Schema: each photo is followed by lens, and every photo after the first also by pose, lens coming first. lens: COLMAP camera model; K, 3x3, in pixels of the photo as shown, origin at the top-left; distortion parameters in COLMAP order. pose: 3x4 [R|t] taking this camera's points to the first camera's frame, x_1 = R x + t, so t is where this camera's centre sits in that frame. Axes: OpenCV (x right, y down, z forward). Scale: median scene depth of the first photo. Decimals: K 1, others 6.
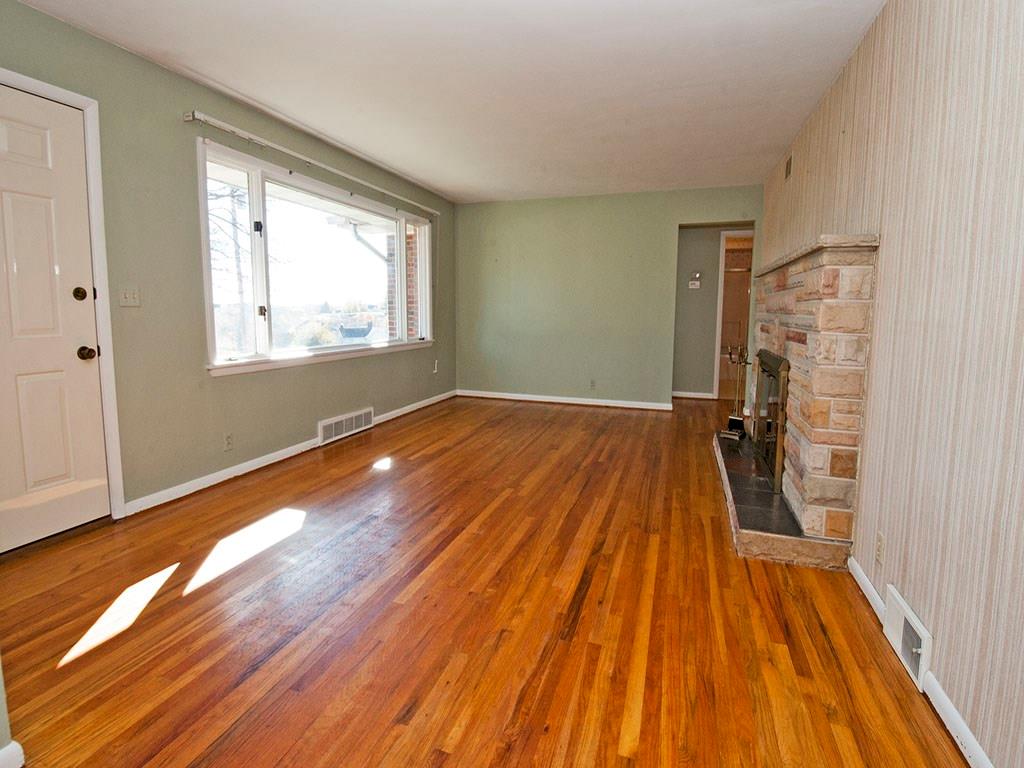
lens RADIAL K [[478.6, 0, 539.0], [0, 478.6, 352.1], [0, 0, 1]] dist [-0.002434, -0.000343]
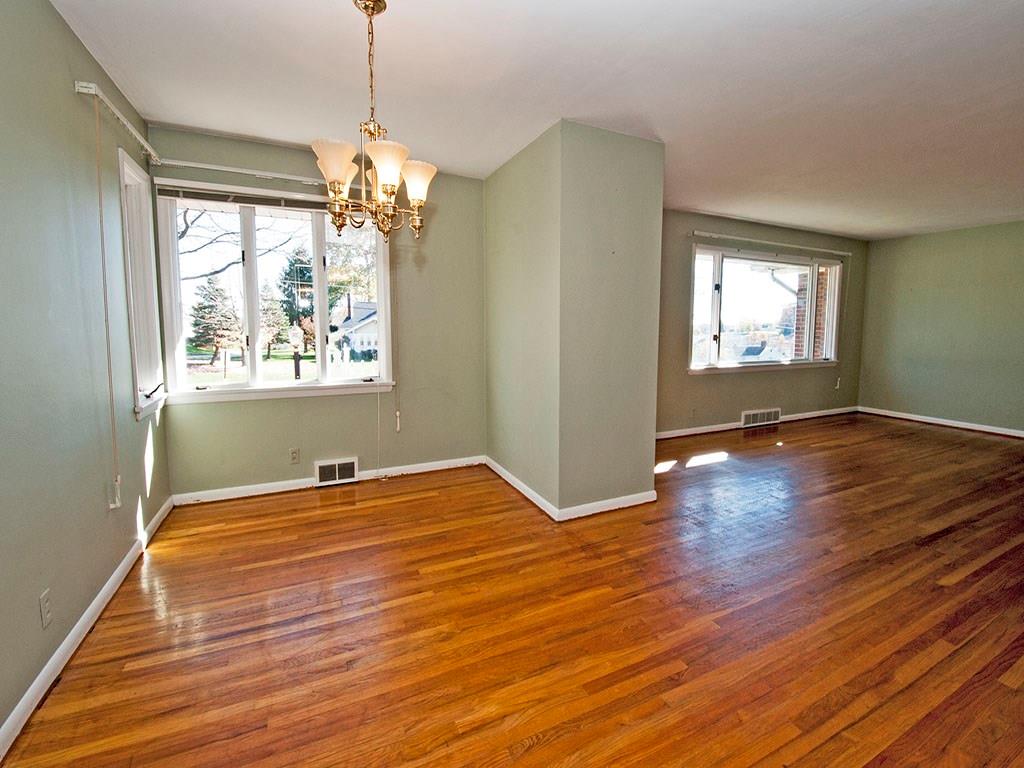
lens RADIAL K [[449.9, 0, 521.1], [0, 449.9, 367.5], [0, 0, 1]] dist [0.010577, -0.018088]
pose [[0.676012, 0.058778, -0.734543, 0.099538], [-0.059633, 0.997908, 0.024971, 0.014993], [0.734474, 0.026922, 0.678103, -0.471715]]
